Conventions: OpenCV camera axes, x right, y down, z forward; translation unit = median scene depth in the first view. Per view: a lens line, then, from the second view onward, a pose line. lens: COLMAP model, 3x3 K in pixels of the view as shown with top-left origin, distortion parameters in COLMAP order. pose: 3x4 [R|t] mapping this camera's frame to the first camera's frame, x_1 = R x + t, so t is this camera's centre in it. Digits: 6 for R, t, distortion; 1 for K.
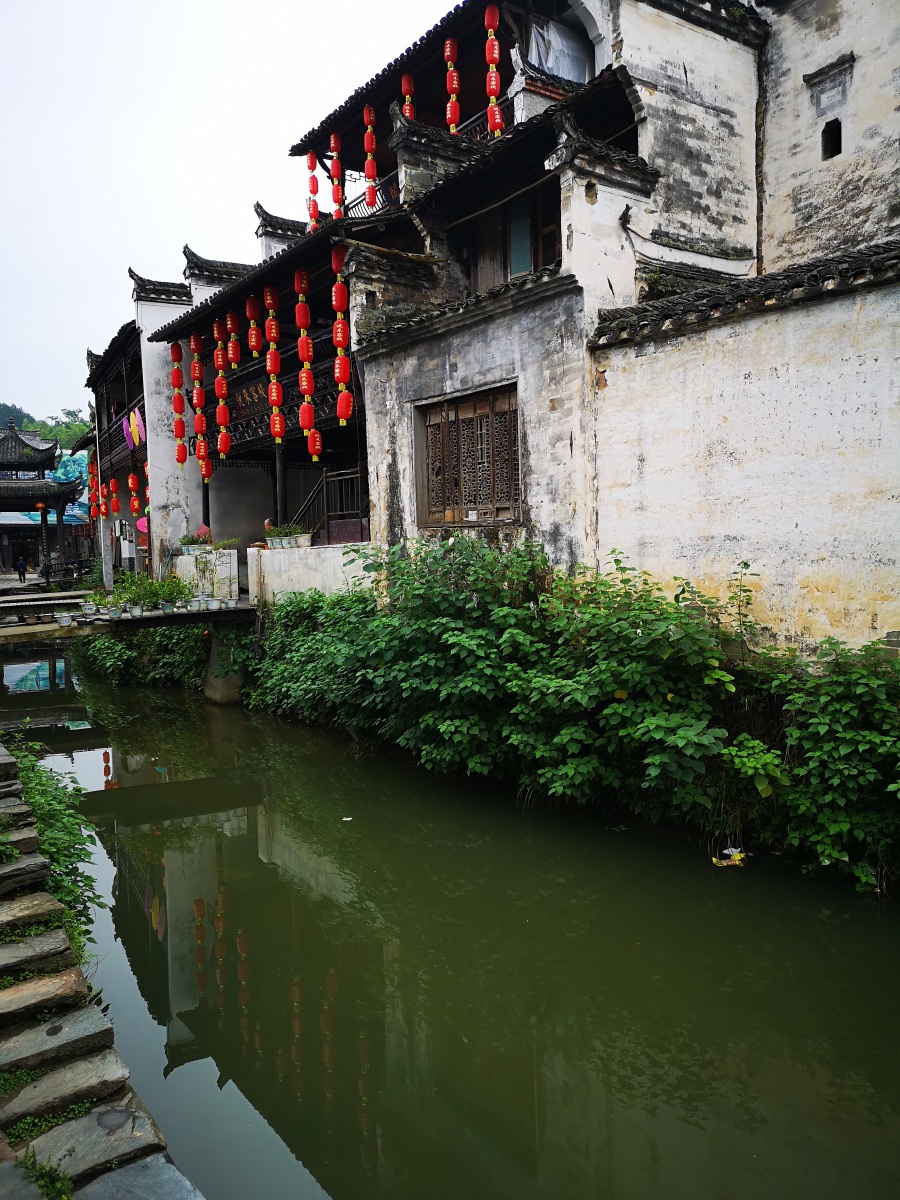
lens RADIAL K [[919.5, 0, 471.7], [0, 919.5, 597.1], [0, 0, 1]] dist [0.046366, -0.031667]
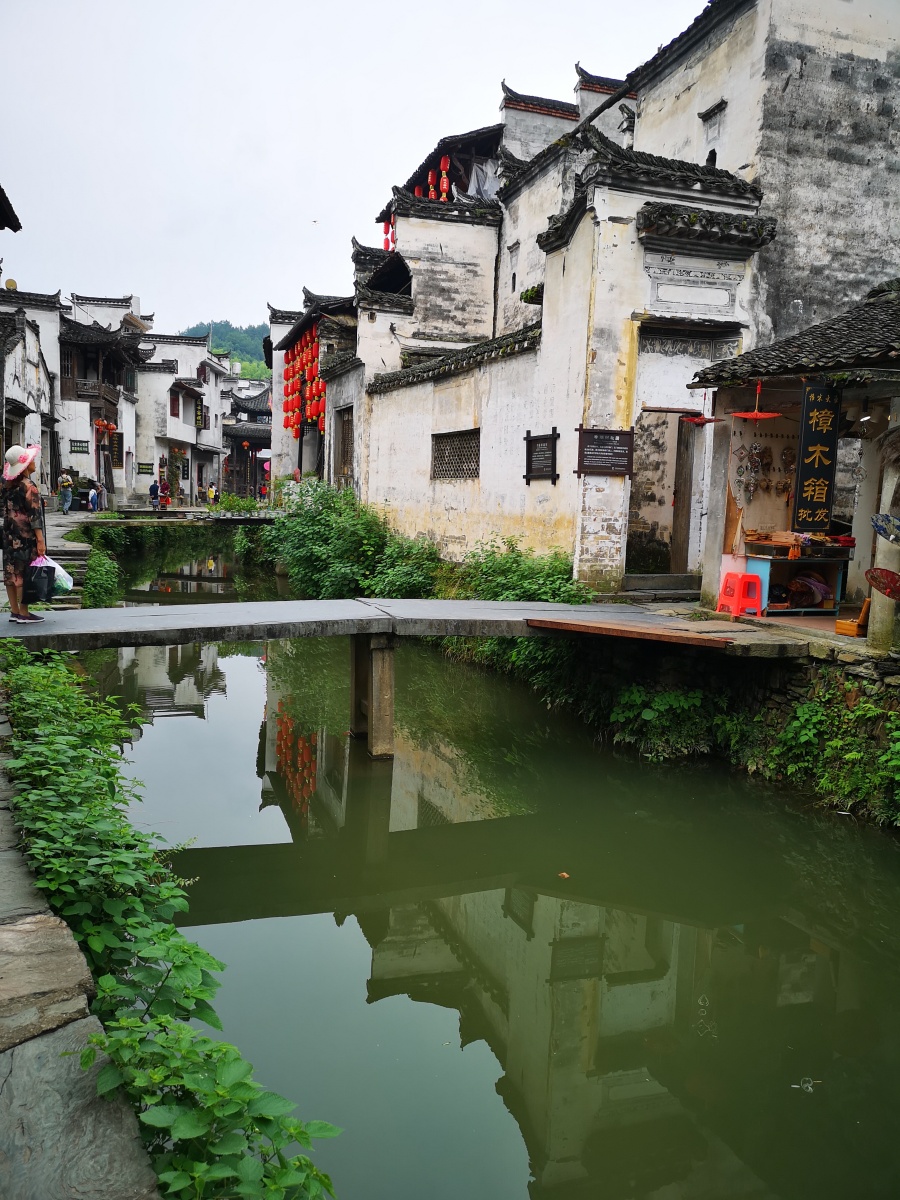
lens RADIAL K [[919.5, 0, 452.5], [0, 919.5, 606.6], [0, 0, 1]] dist [0.046366, -0.031667]
pose [[0.950234, 0.103531, -0.293831, 0.880398], [-0.085090, 0.993554, 0.074901, 0.032045], [0.299692, -0.046171, 0.952918, -0.851994]]
